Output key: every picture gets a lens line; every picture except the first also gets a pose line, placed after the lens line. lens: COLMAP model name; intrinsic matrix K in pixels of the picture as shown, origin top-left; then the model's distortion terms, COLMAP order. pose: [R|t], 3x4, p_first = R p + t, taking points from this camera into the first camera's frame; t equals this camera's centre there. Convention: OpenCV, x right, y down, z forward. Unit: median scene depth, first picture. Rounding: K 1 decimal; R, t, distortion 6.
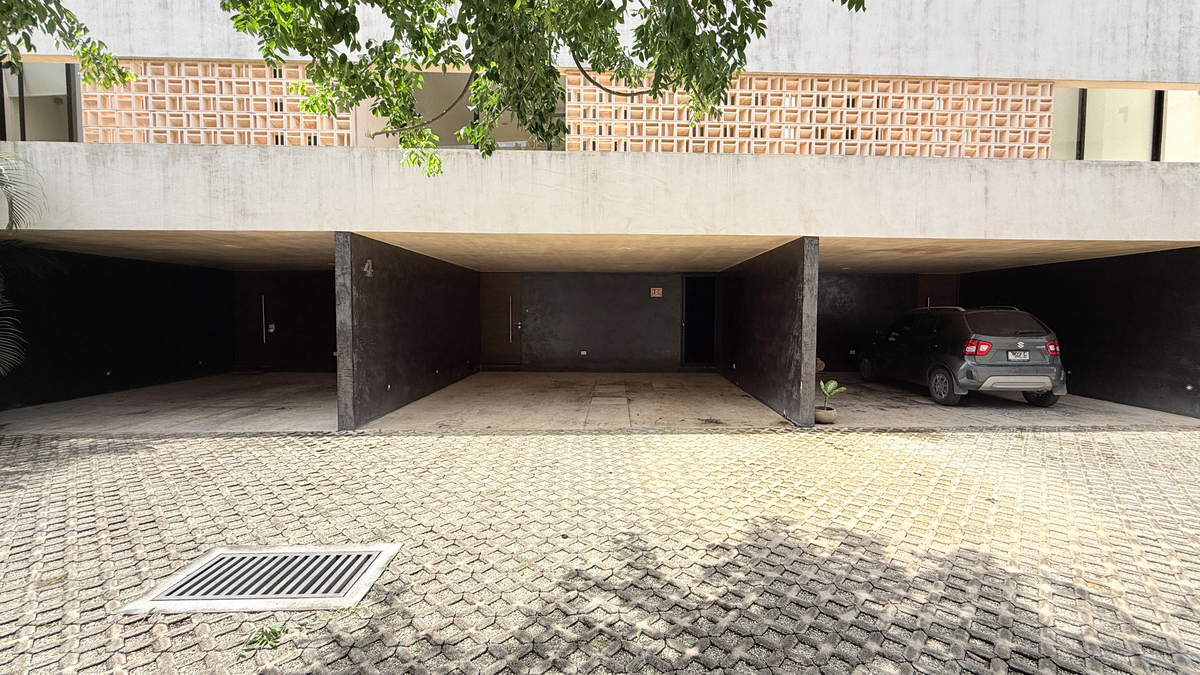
lens RADIAL K [[479.1, 0, 602.1], [0, 479.1, 332.6], [0, 0, 1]] dist [-0.003375, 0.000899]
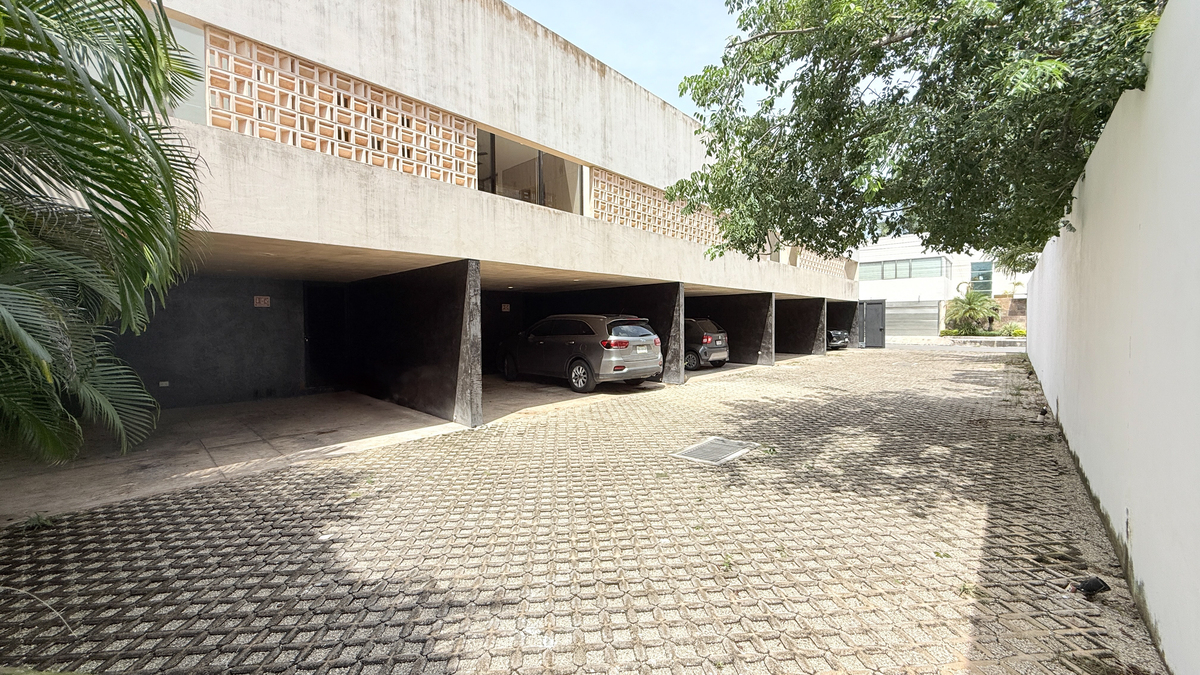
lens RADIAL K [[479.1, 0, 608.2], [0, 479.1, 336.8], [0, 0, 1]] dist [-0.003375, 0.000899]
pose [[0.674694, -0.033723, 0.737327, -1.211770], [0.048408, 0.998827, 0.001387, -0.003721], [-0.736509, 0.034757, 0.675535, -0.048534]]
